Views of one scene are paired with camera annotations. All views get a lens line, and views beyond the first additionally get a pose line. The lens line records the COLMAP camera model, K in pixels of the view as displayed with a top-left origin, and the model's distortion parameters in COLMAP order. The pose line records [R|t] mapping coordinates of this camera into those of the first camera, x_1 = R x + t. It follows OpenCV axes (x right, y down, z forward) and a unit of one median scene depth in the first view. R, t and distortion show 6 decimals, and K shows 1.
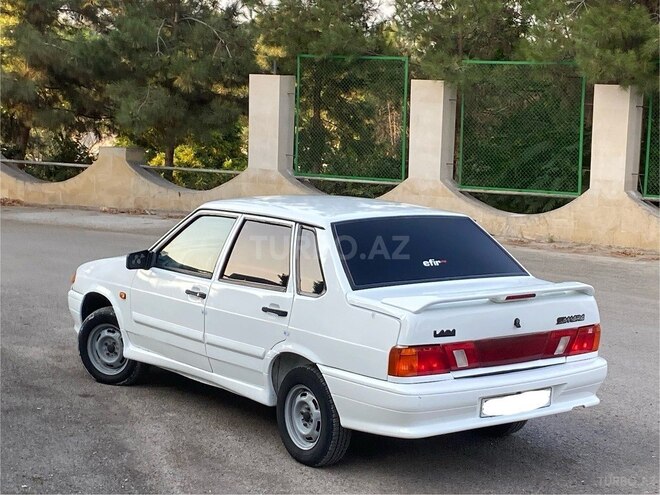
lens RADIAL K [[1304.9, 0, 340.9], [0, 1304.9, 247.0], [0, 0, 1]] dist [0.083423, 0.124032]
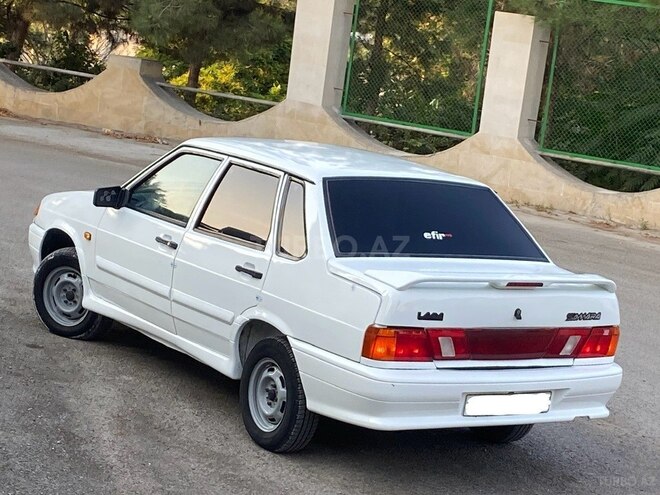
lens RADIAL K [[1653.9, 0, 355.1], [0, 1653.9, 280.1], [0, 0, 1]] dist [0.083938, 0.274093]
pose [[0.993706, 0.106711, -0.034067, 0.056792], [-0.105074, 0.993368, 0.046690, -0.004150], [0.038823, -0.042817, 0.998328, -0.099316]]
